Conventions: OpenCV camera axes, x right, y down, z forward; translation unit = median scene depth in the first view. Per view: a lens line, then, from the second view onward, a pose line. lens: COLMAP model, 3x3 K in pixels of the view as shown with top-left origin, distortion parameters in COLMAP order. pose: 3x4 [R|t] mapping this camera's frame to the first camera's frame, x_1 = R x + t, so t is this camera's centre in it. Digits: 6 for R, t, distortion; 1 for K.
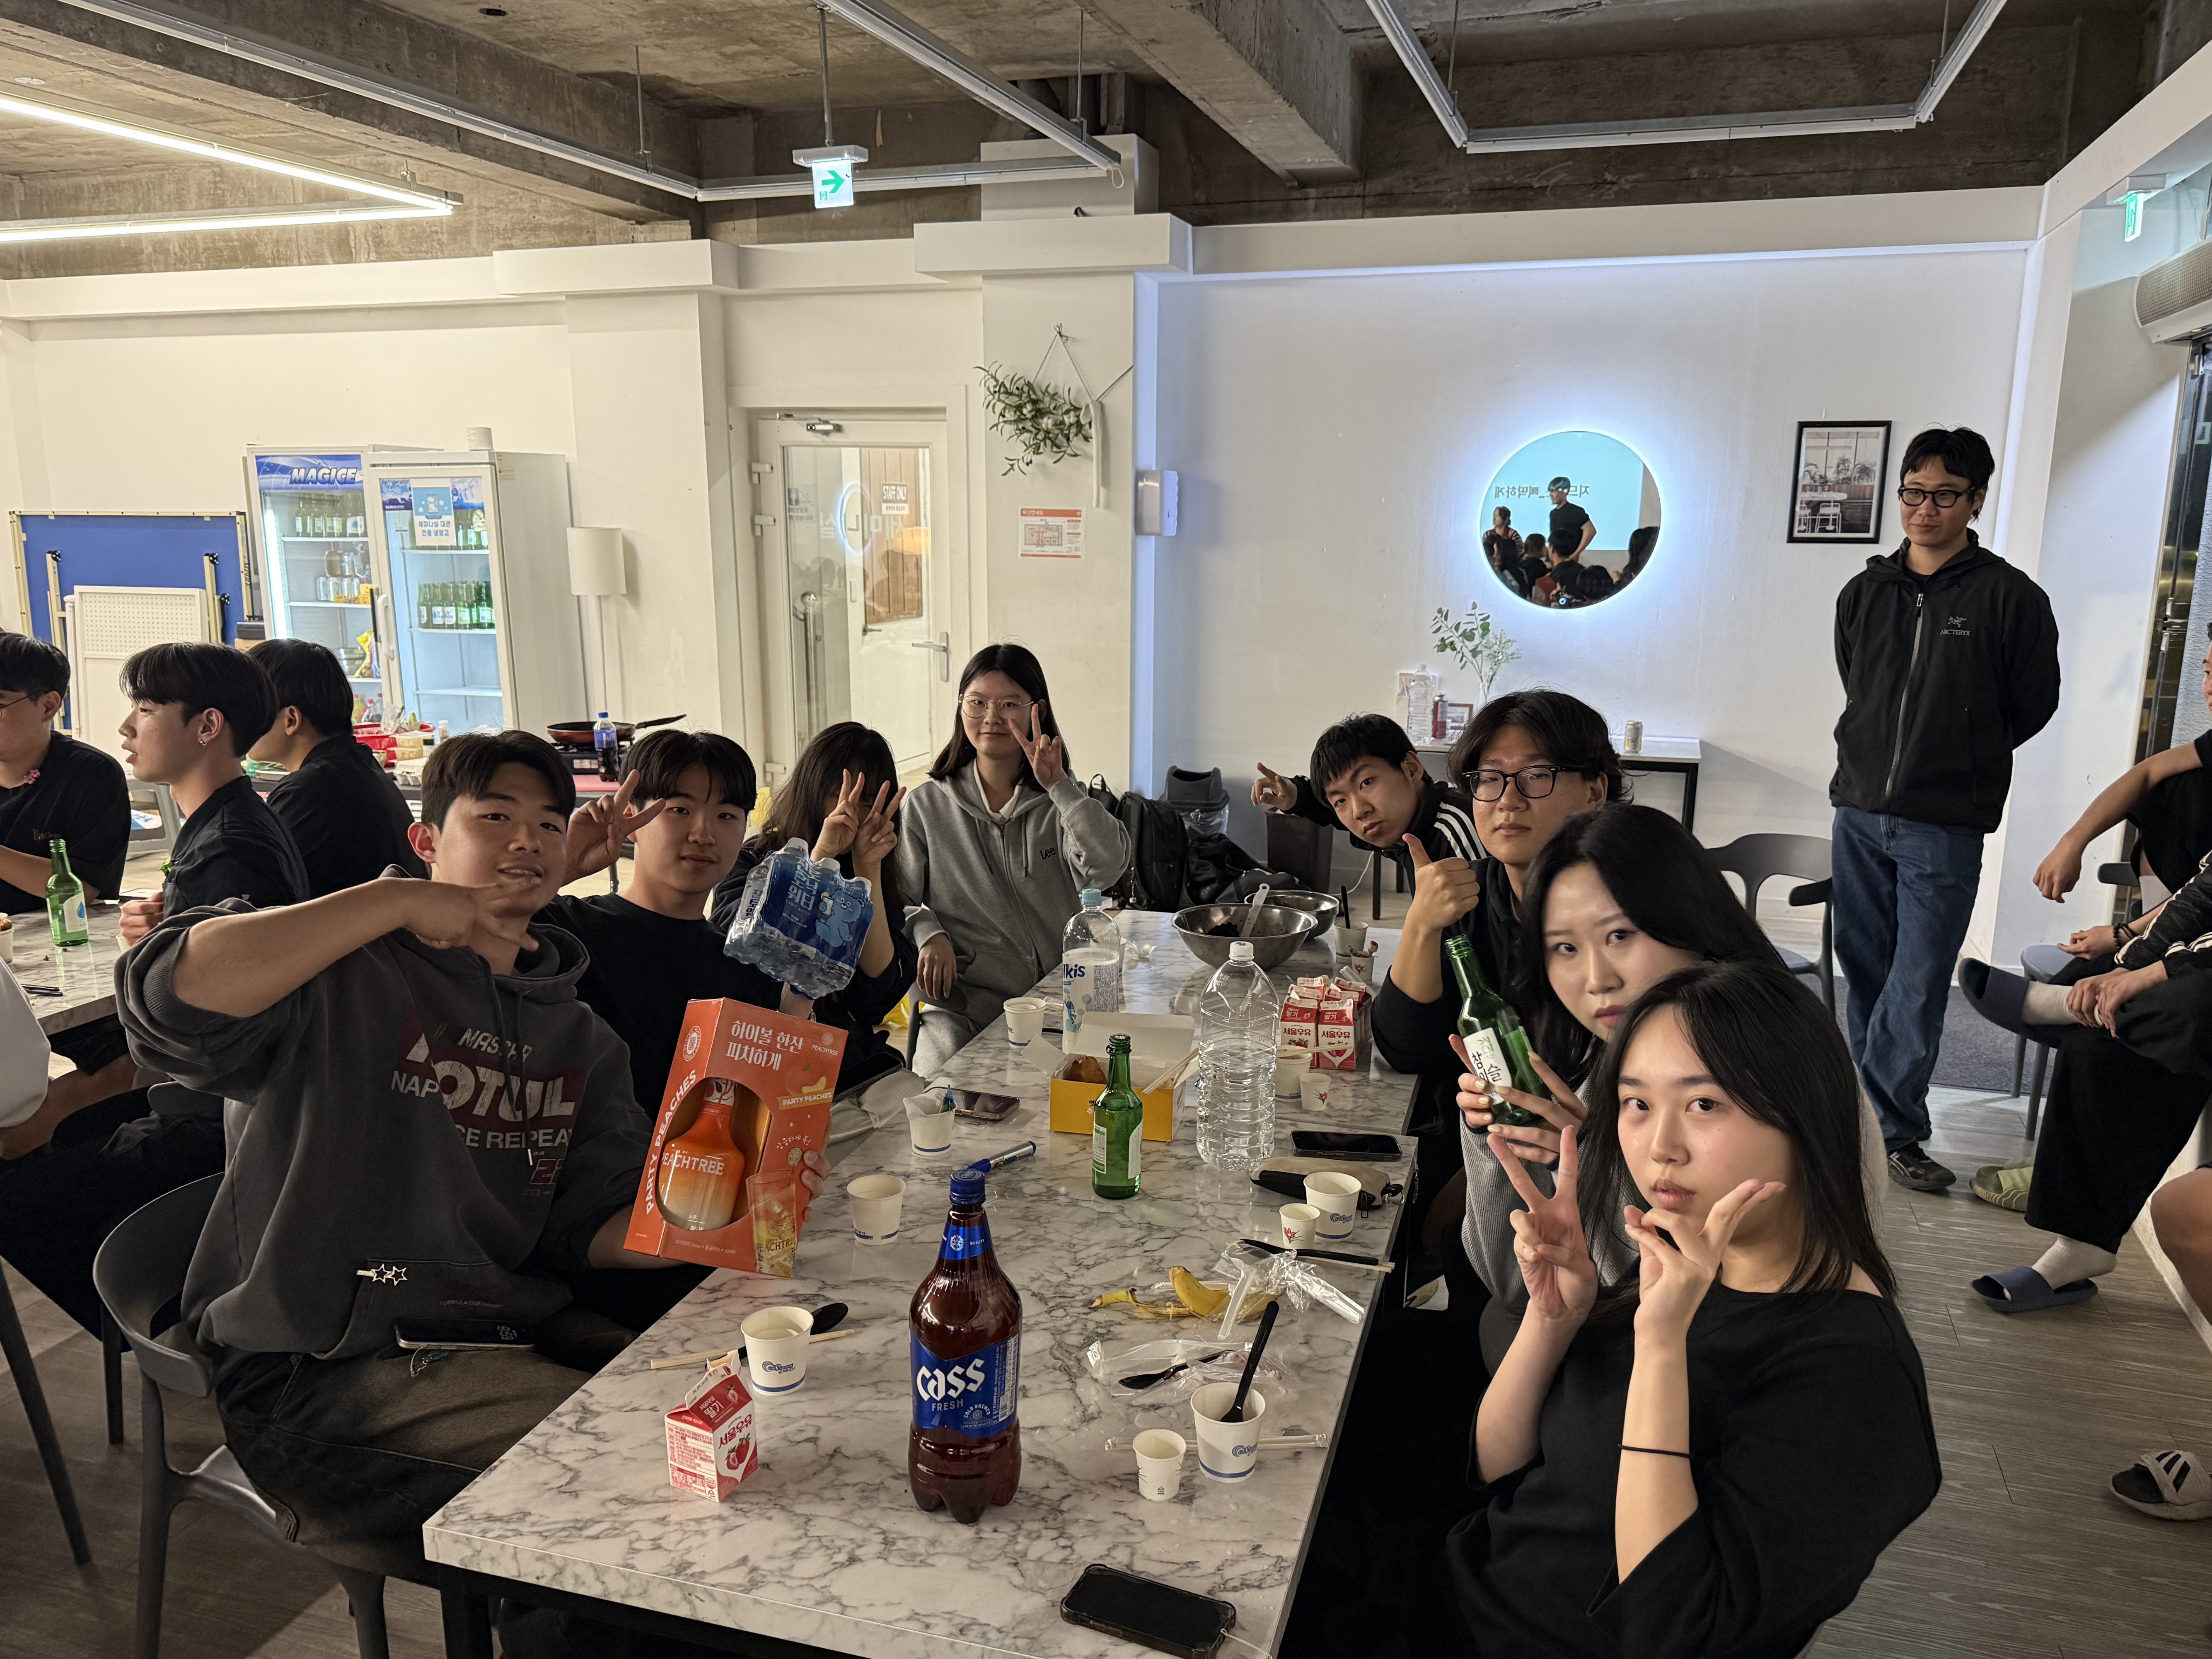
lens RADIAL K [[1648.3, 0, 1102.2], [0, 1648.3, 881.8], [0, 0, 1]] dist [0.059954, -0.066164]
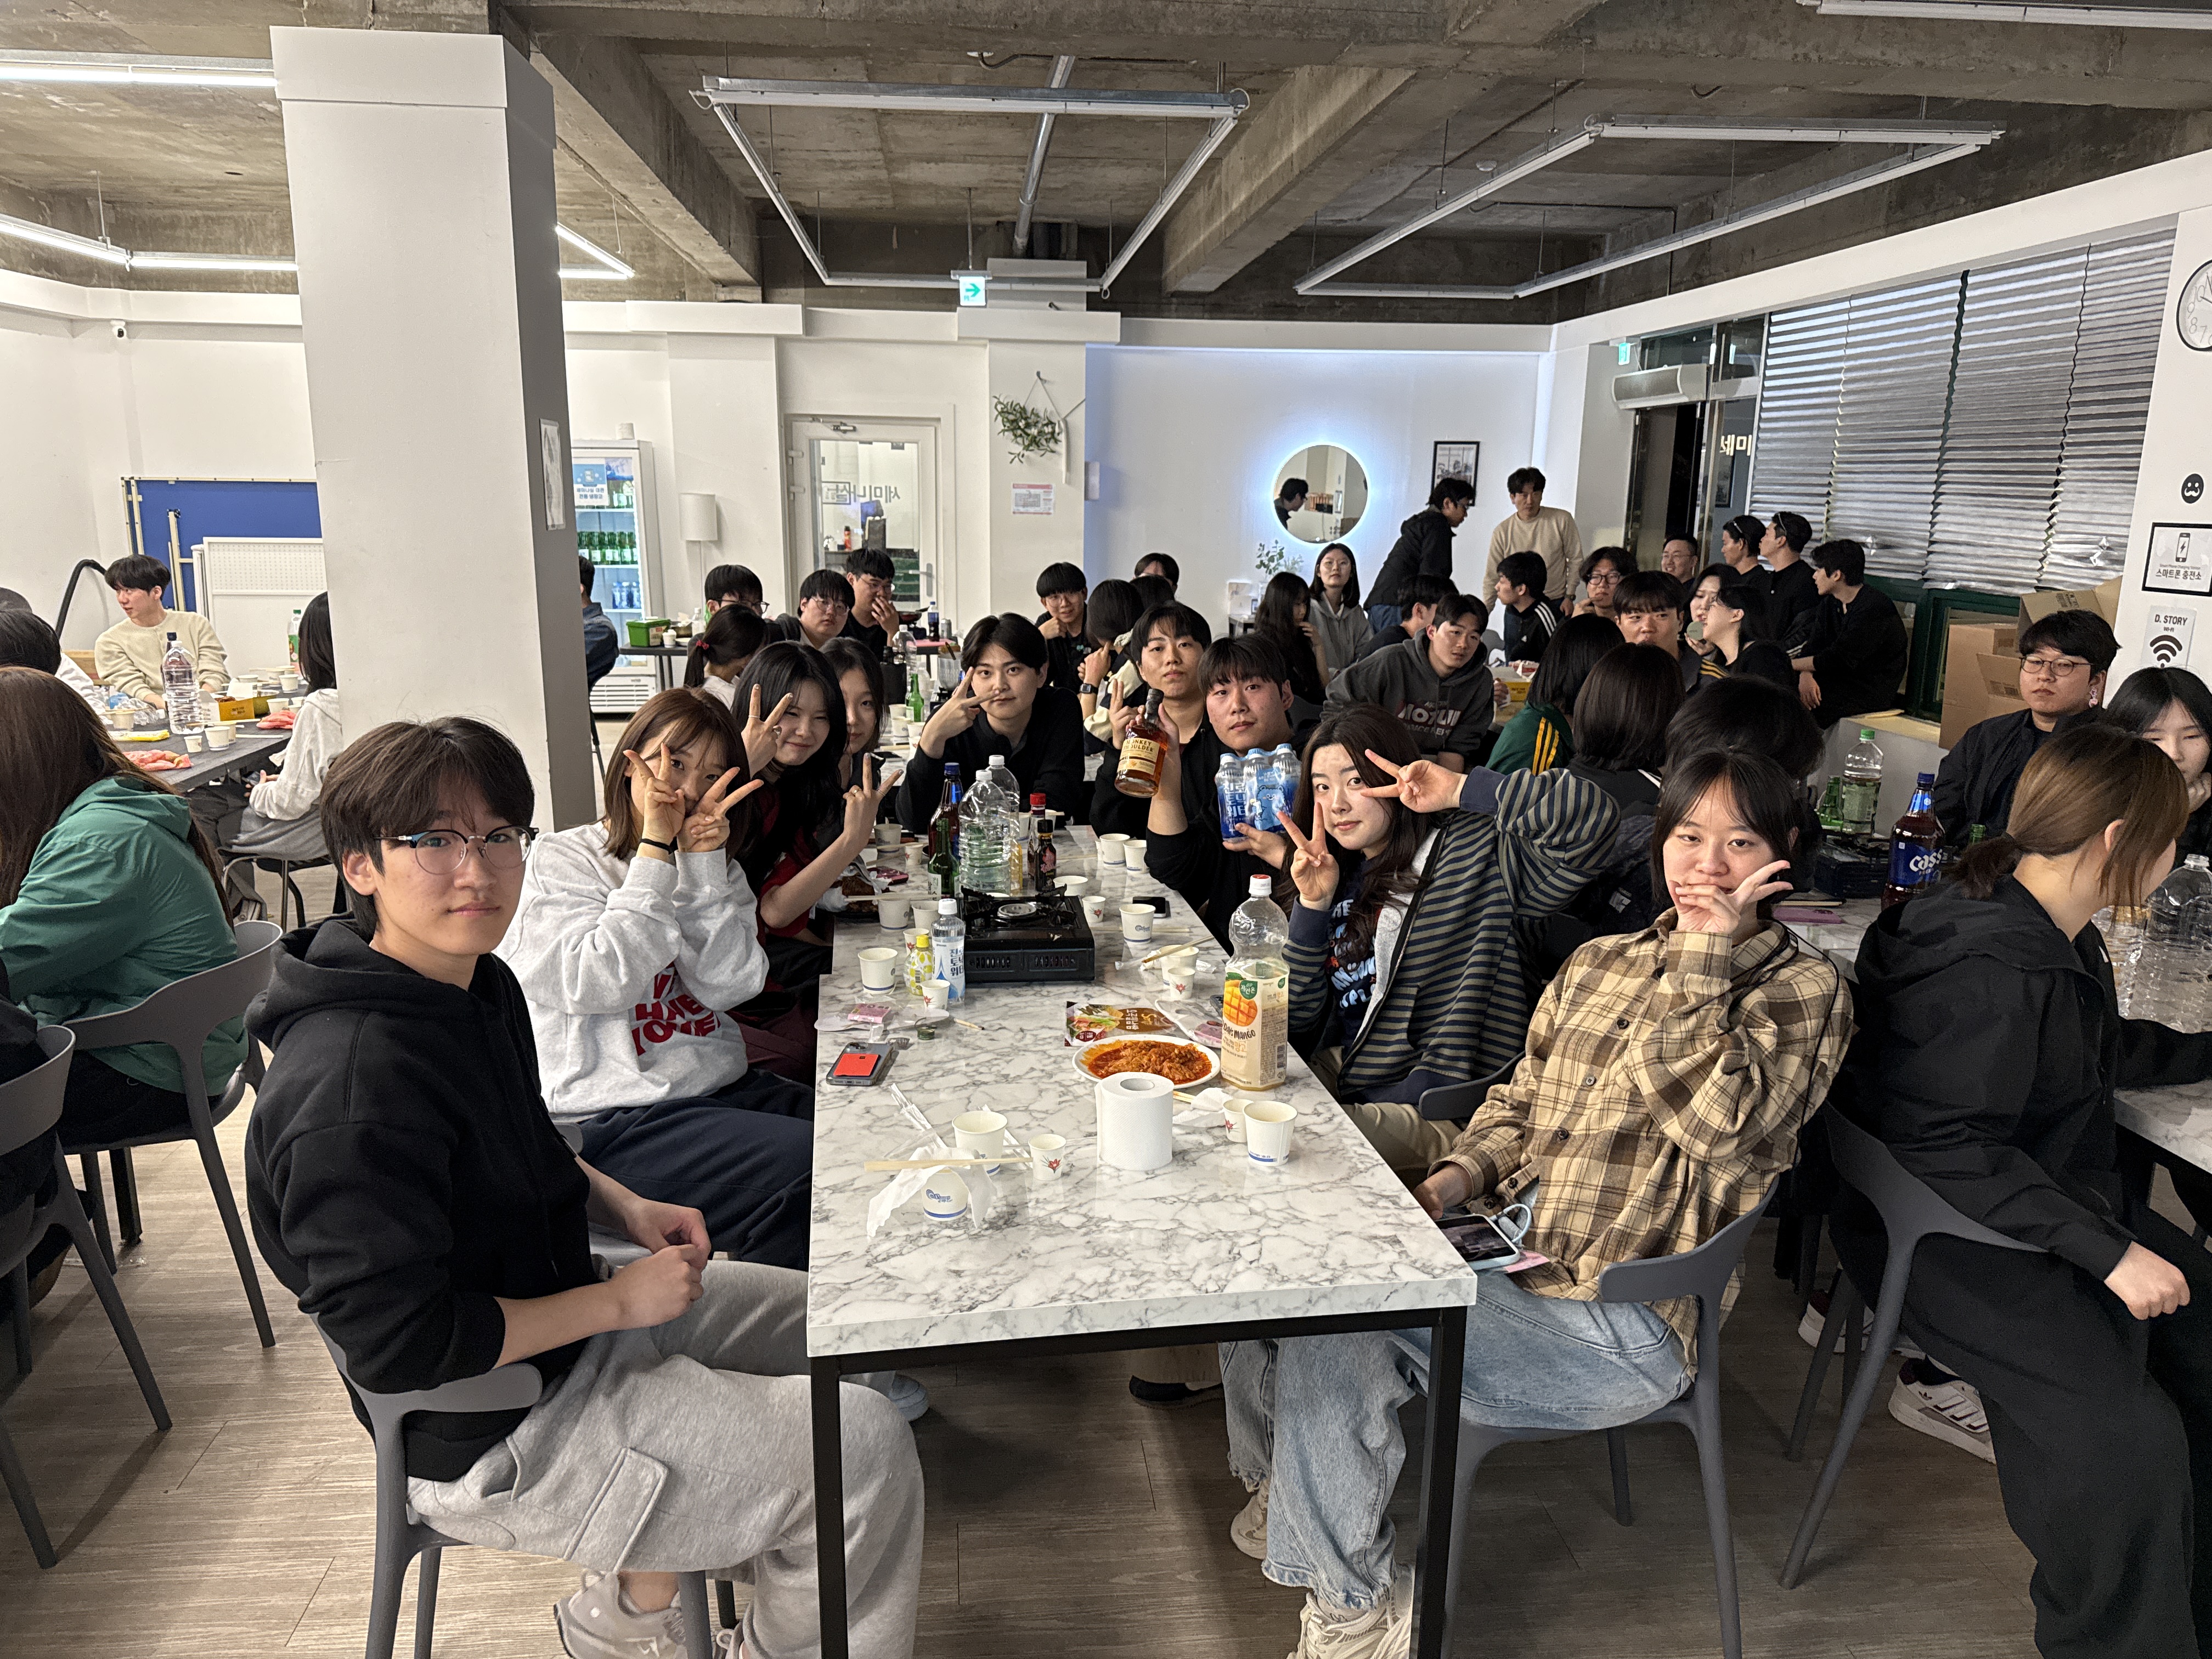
lens RADIAL K [[1560.2, 0, 1106.0], [0, 1560.2, 829.5], [0, 0, 1]] dist [0.071119, -0.096936]
pose [[0.917339, -0.074756, 0.391024, -0.549677], [0.078520, 0.996892, 0.006378, 0.098835], [-0.390286, 0.024853, 0.920358, -0.396135]]
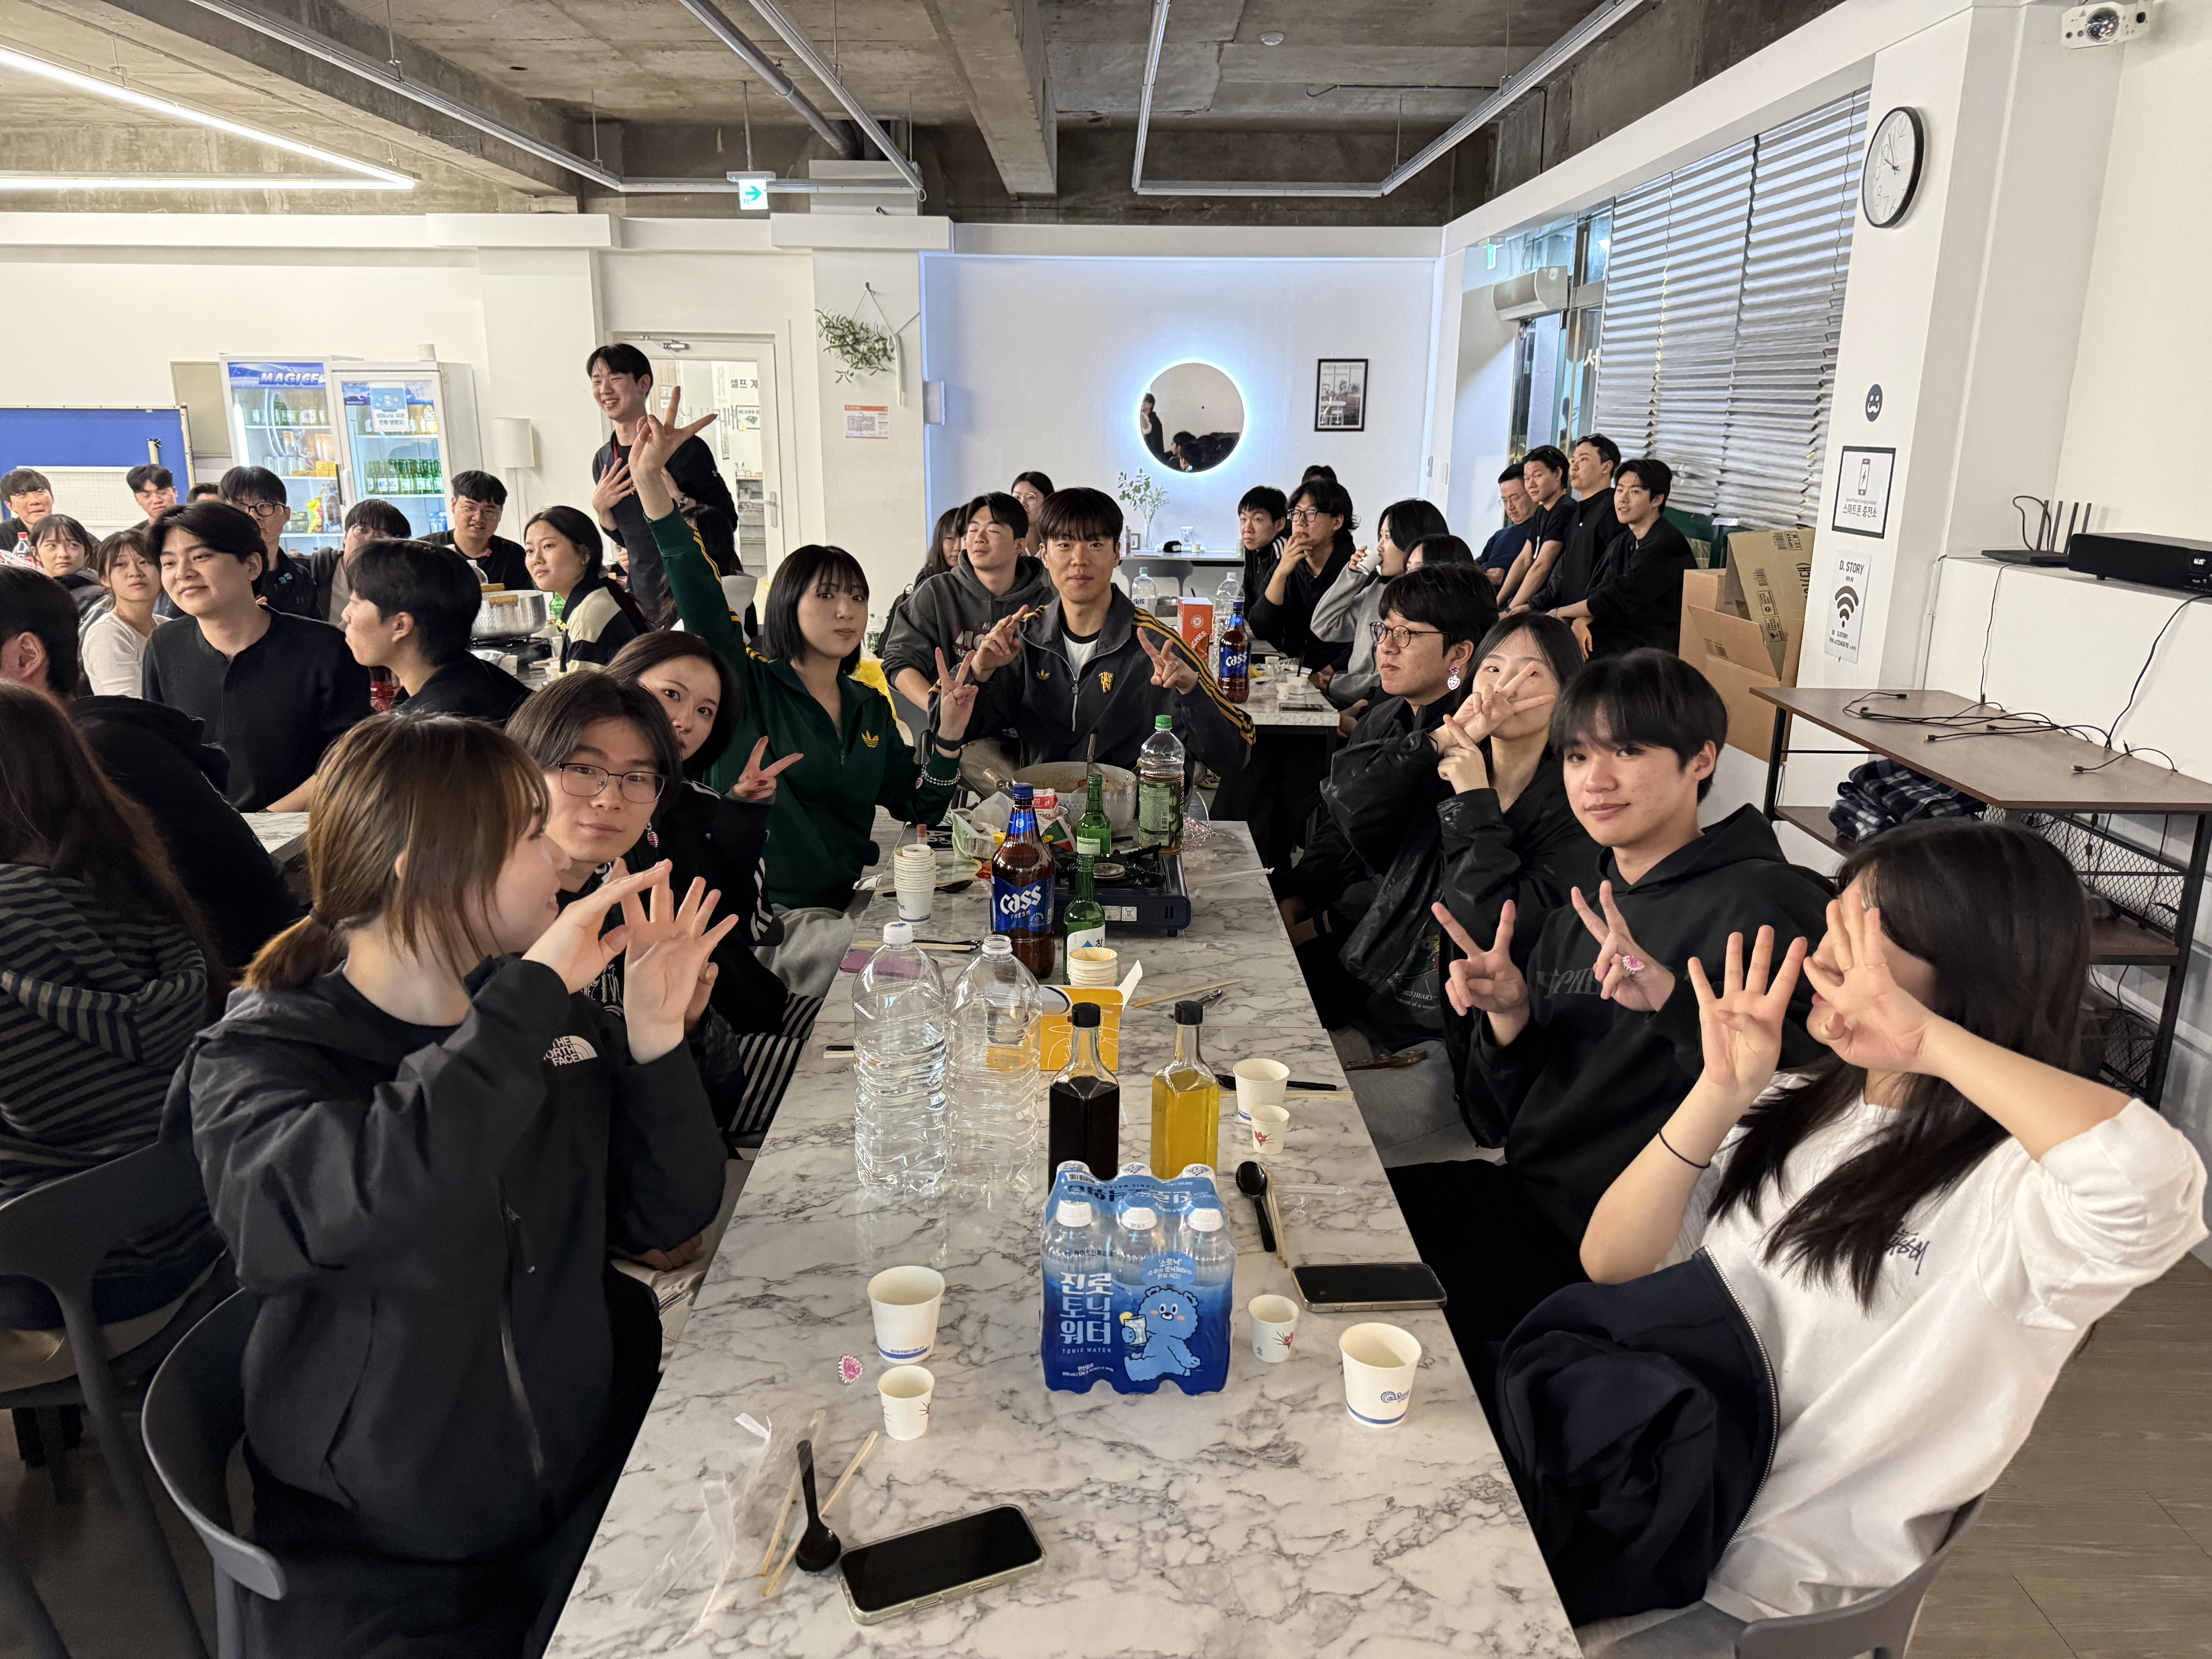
lens RADIAL K [[1571.2, 0, 1106.0], [0, 1571.2, 829.5], [0, 0, 1]] dist [0.006358, -0.003056]
pose [[0.950519, -0.073337, 0.301885, -0.263174], [0.062927, 0.997044, 0.044078, 0.100113], [-0.304225, -0.022900, 0.952325, -0.398973]]
